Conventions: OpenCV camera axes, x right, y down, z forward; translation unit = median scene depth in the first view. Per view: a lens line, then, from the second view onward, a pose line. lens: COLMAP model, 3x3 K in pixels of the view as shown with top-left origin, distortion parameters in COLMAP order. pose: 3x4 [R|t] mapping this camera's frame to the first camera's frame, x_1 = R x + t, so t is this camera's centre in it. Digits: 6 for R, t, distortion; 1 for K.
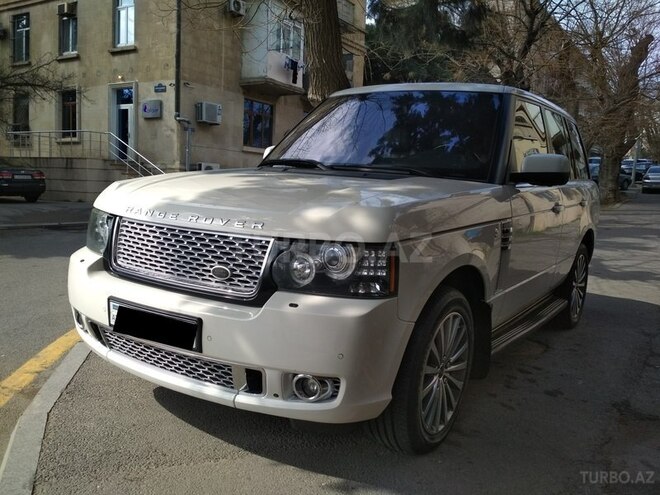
lens RADIAL K [[586.4, 0, 332.4], [0, 586.4, 248.3], [0, 0, 1]] dist [0.099094, -0.193182]
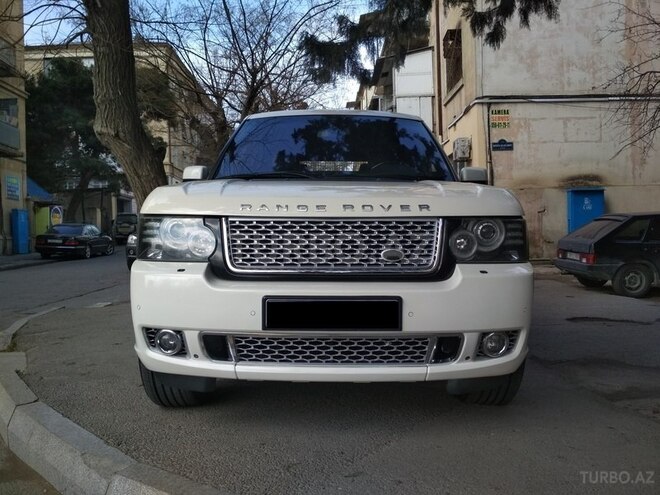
lens RADIAL K [[586.4, 0, 332.4], [0, 586.4, 248.3], [0, 0, 1]] dist [0.099094, -0.193182]
pose [[0.835174, -0.060265, 0.546673, -0.328037], [0.112002, 0.991786, -0.061776, 0.031505], [-0.538460, 0.112822, 0.835064, 0.070006]]
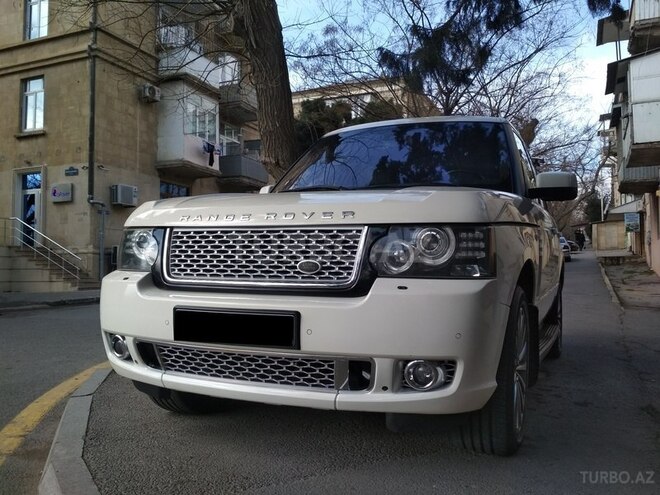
lens RADIAL K [[586.4, 0, 332.4], [0, 586.4, 248.3], [0, 0, 1]] dist [0.099094, -0.193182]
pose [[0.986005, -0.036893, 0.162580, -0.117895], [0.060250, 0.988151, -0.141168, 0.057295], [-0.155446, 0.148988, 0.976545, 0.022556]]
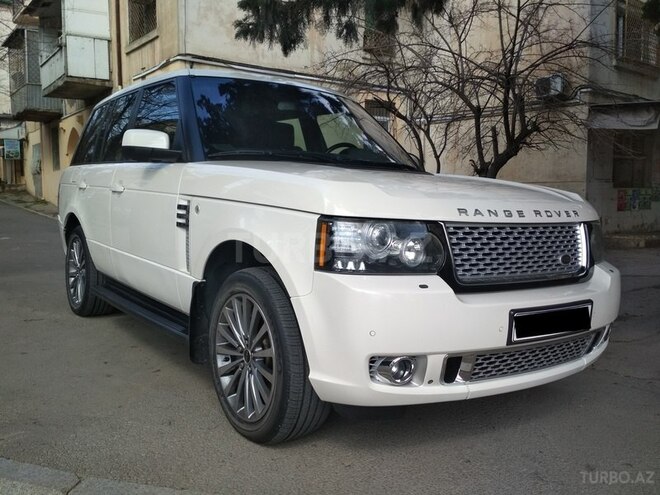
lens RADIAL K [[586.4, 0, 332.4], [0, 586.4, 248.3], [0, 0, 1]] dist [0.099094, -0.193182]
pose [[0.352794, -0.120213, 0.927947, -0.531223], [0.111328, 0.990061, 0.085934, -0.047861], [-0.929054, 0.072990, 0.362671, 0.385115]]
